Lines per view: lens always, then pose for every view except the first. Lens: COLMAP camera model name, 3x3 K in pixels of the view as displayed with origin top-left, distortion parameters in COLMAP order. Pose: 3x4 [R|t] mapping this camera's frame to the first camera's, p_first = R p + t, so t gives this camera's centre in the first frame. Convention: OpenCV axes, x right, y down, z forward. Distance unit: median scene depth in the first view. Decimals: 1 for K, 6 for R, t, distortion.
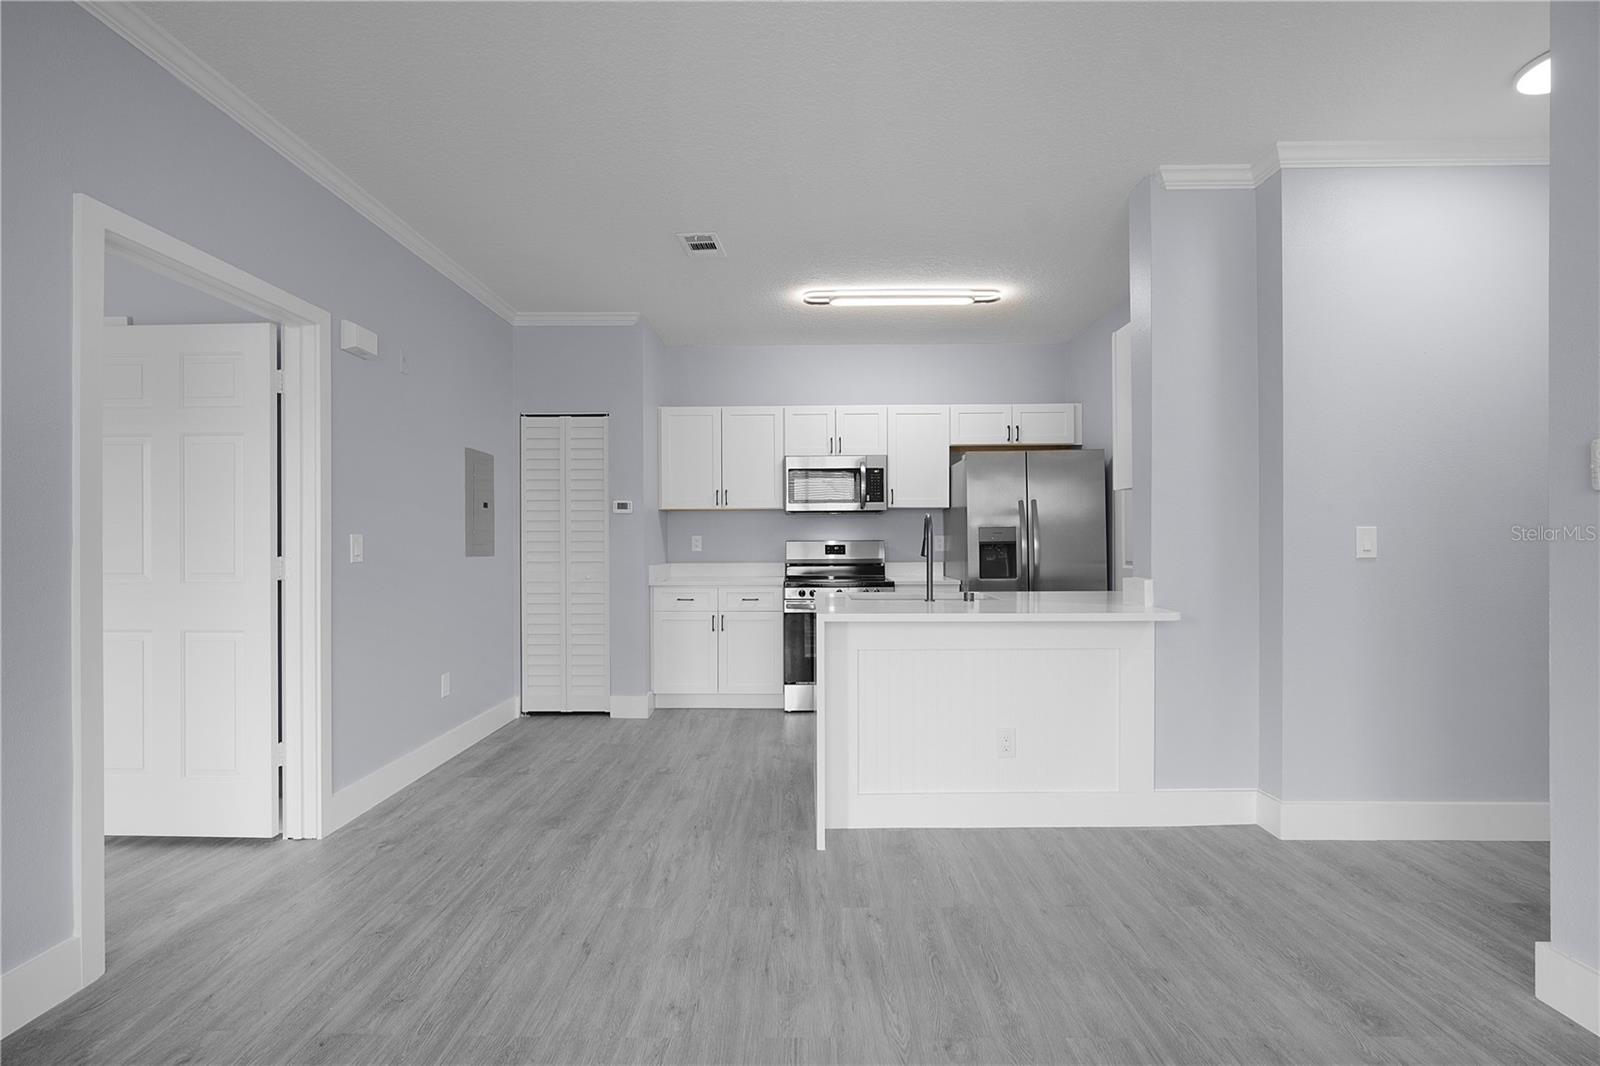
lens RADIAL K [[707.2, 0, 790.0], [0, 707.2, 538.1], [0, 0, 1]] dist [-0.009202, 0.000784]
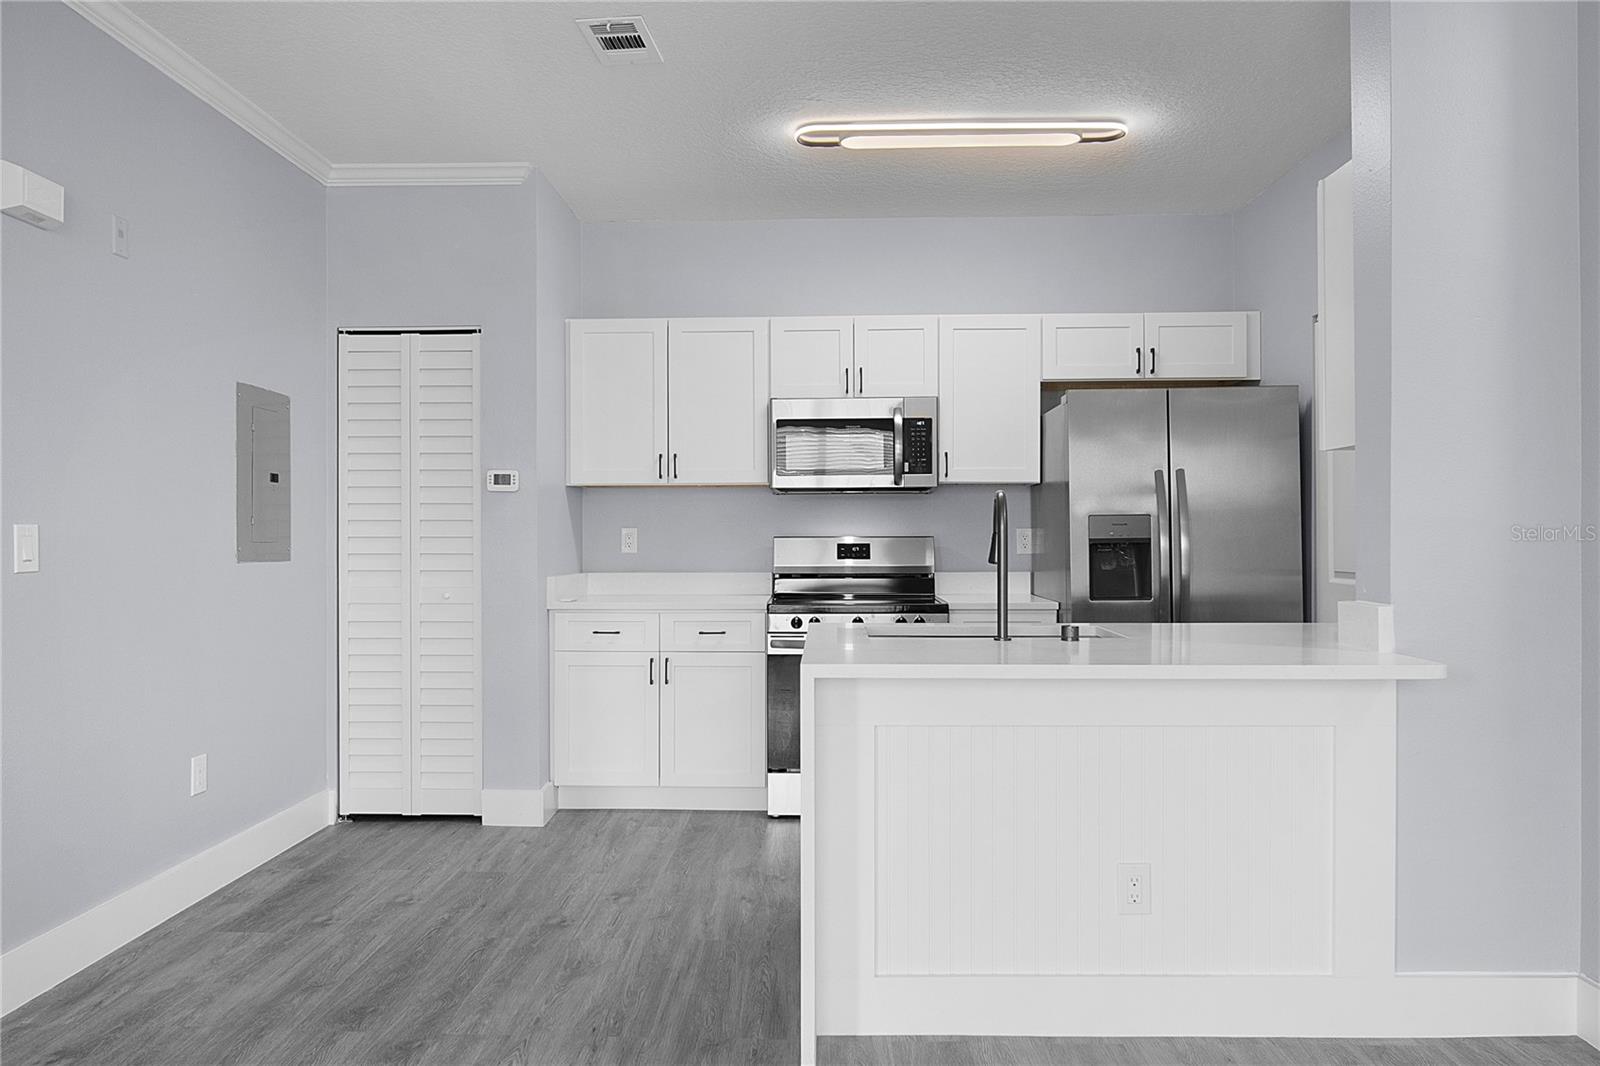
lens RADIAL K [[1075.6, 0, 778.8], [0, 1075.6, 529.6], [0, 0, 1]] dist [-0.003102, 0.000715]
pose [[0.999742, 0.001365, -0.022665, 0.025823], [-0.001433, 0.999995, -0.002979, 0.000400], [0.022661, 0.003011, 0.999739, 0.083200]]
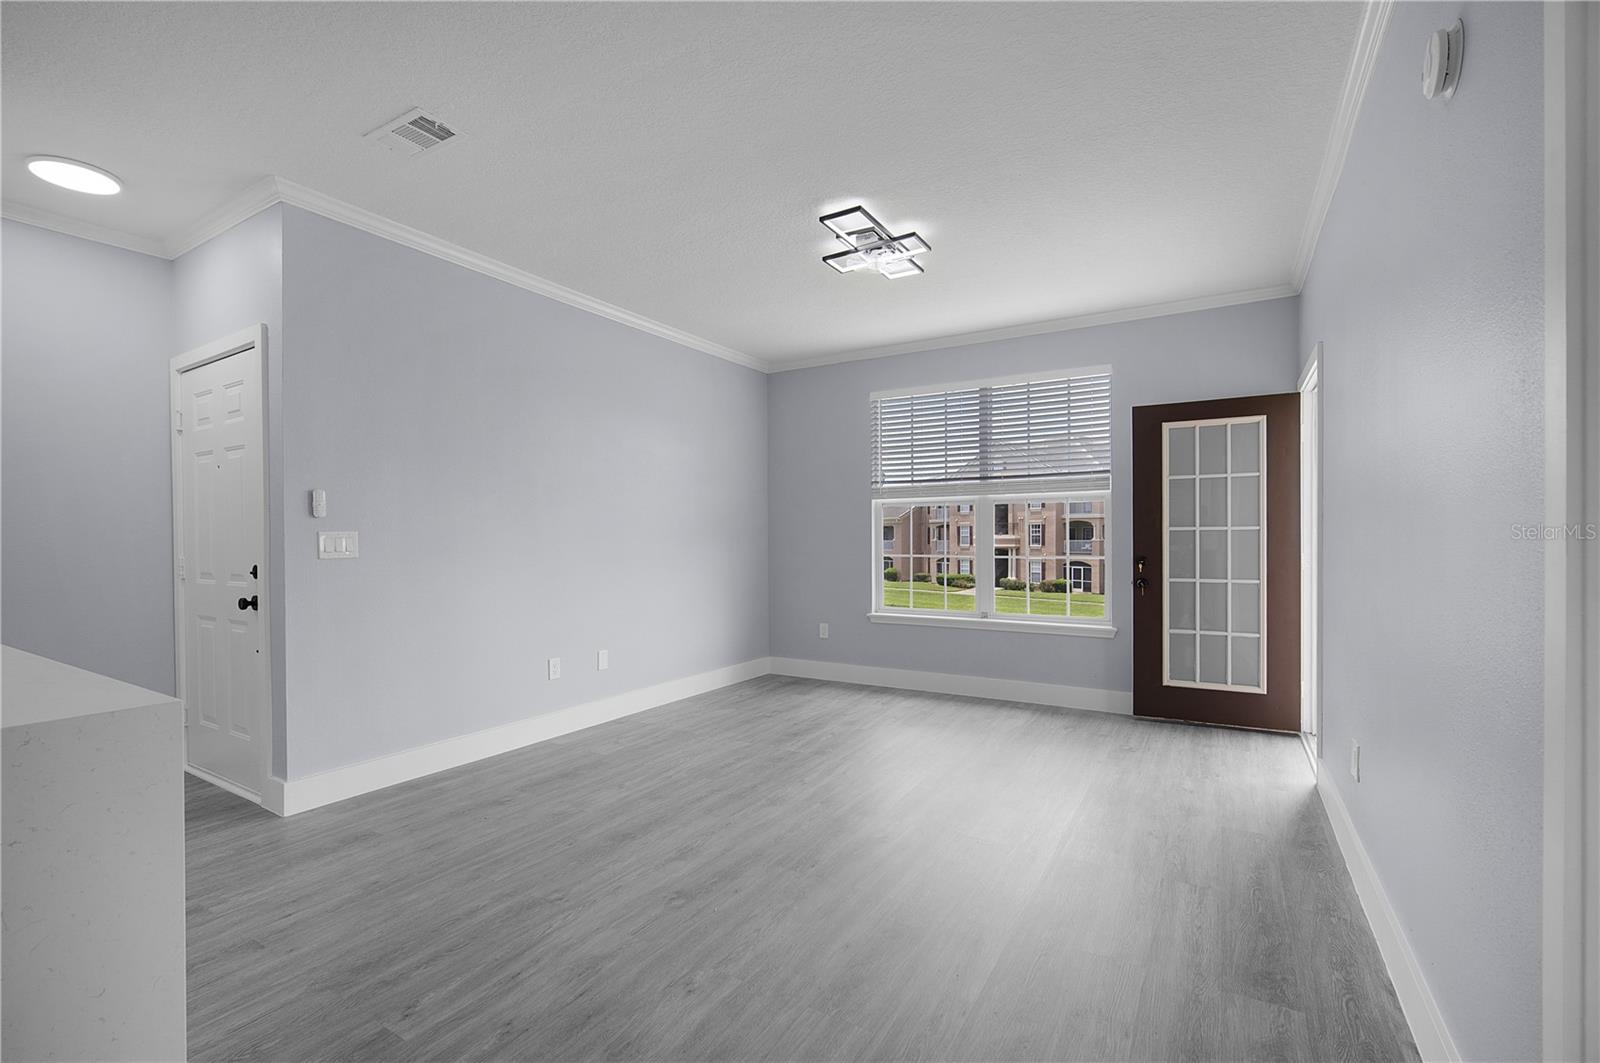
lens RADIAL K [[708.8, 0, 792.1], [0, 708.8, 541.8], [0, 0, 1]] dist [-0.009471, 0.000537]
pose [[-0.861945, 0.006242, 0.506964, -0.352164], [0.007412, 0.999972, 0.000290, 0.003342], [-0.506948, 0.004008, -0.861967, 0.773664]]
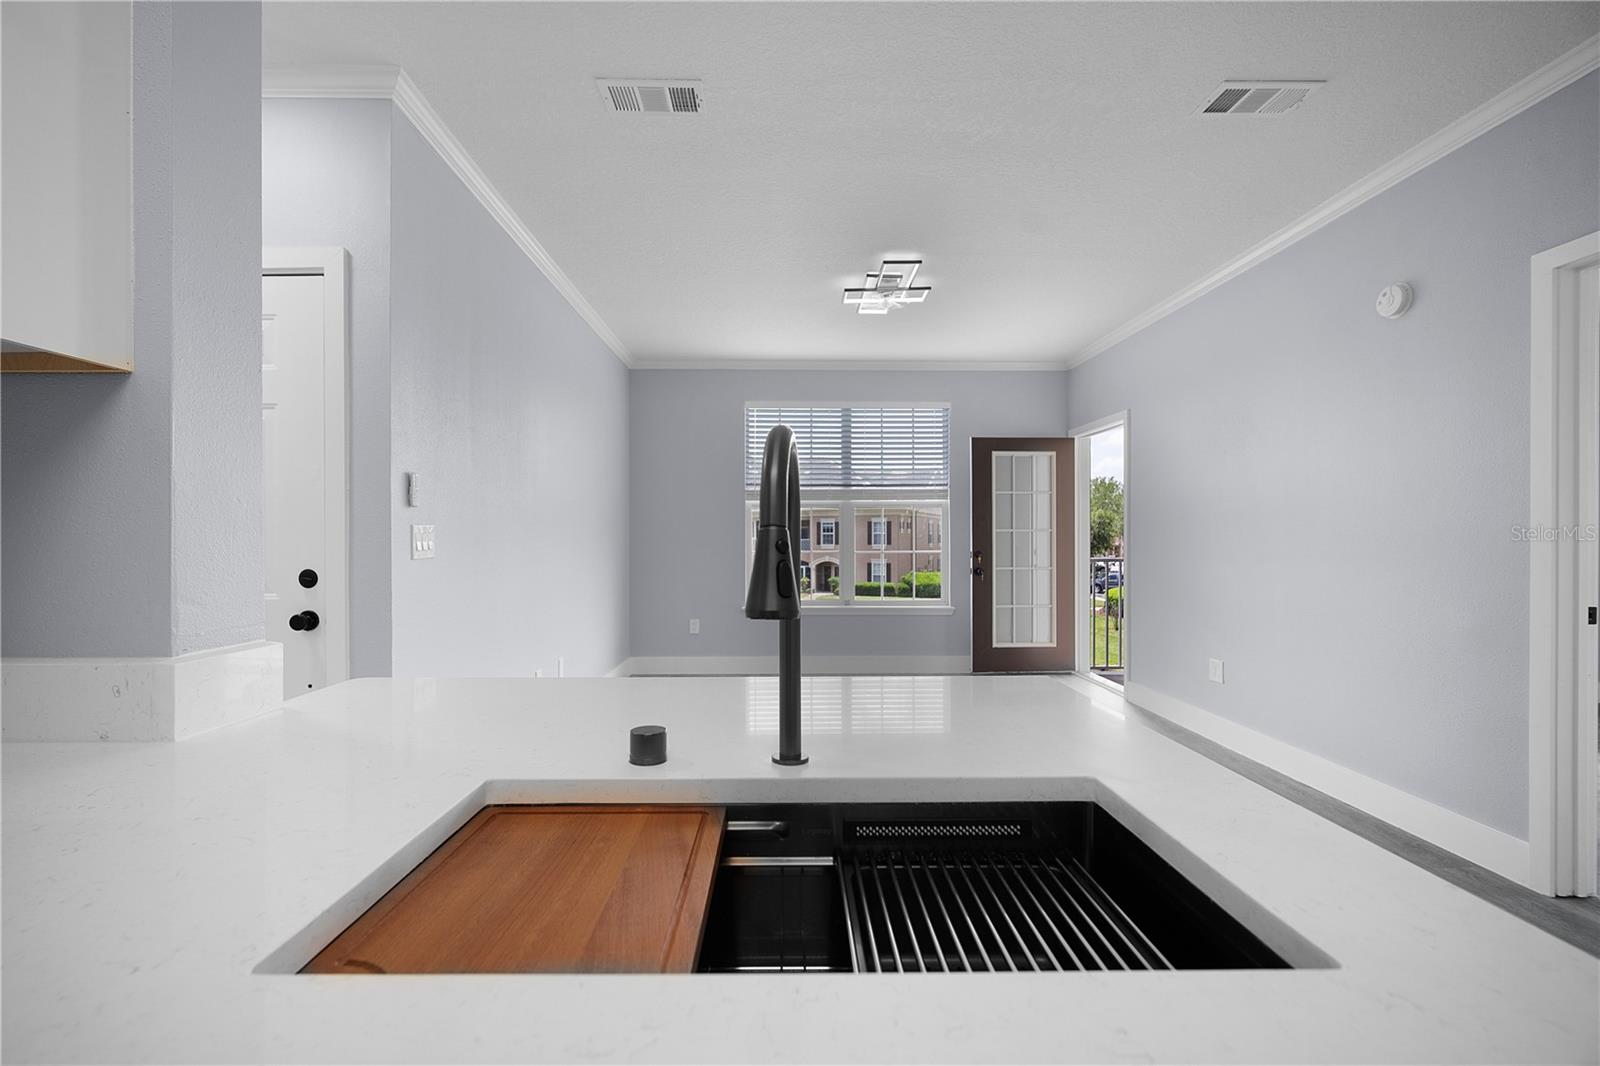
lens RADIAL K [[707.2, 0, 790.0], [0, 707.2, 538.1], [0, 0, 1]] dist [-0.009202, 0.000784]
pose [[-0.999385, 0.006188, -0.034515, 0.158687], [0.006208, 0.999981, -0.000491, 0.002286], [0.034512, -0.000705, -0.999404, 0.980975]]
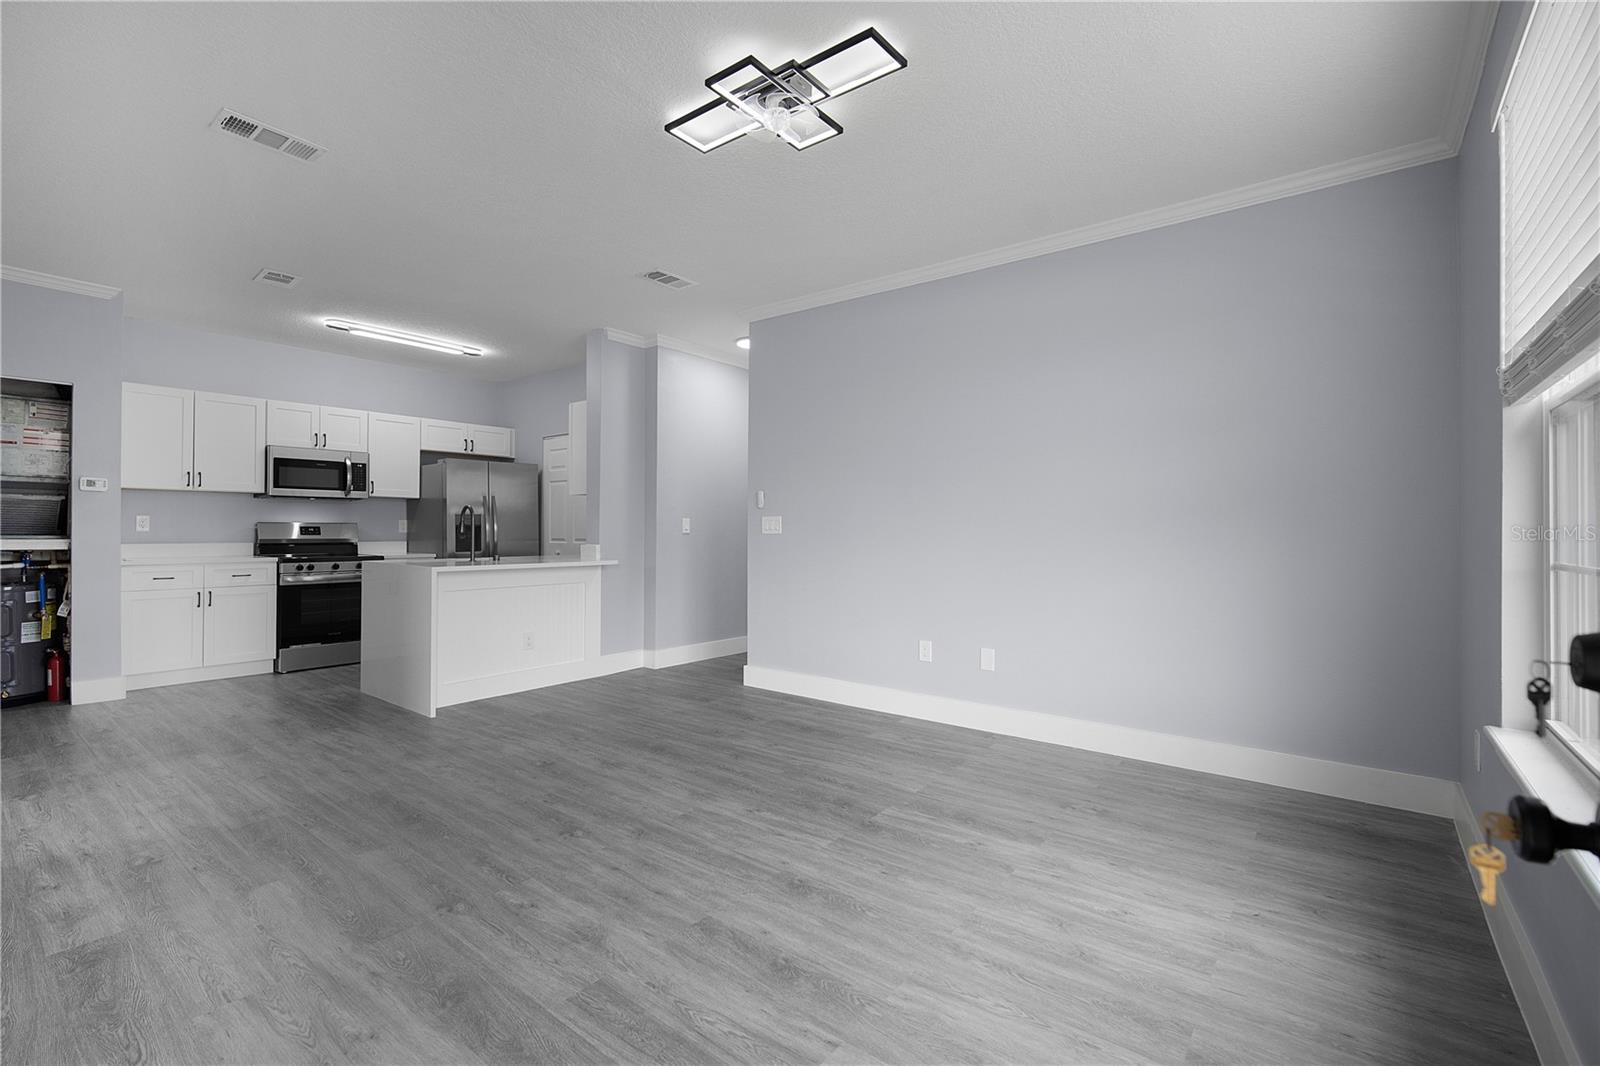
lens RADIAL K [[707.4, 0, 782.6], [0, 707.4, 527.1], [0, 0, 1]] dist [-0.006766, 0.000411]
pose [[0.613435, 0.010528, 0.789675, -0.467808], [-0.009024, 0.999939, -0.006322, 0.013611], [-0.789694, -0.003248, 0.613493, -0.372476]]
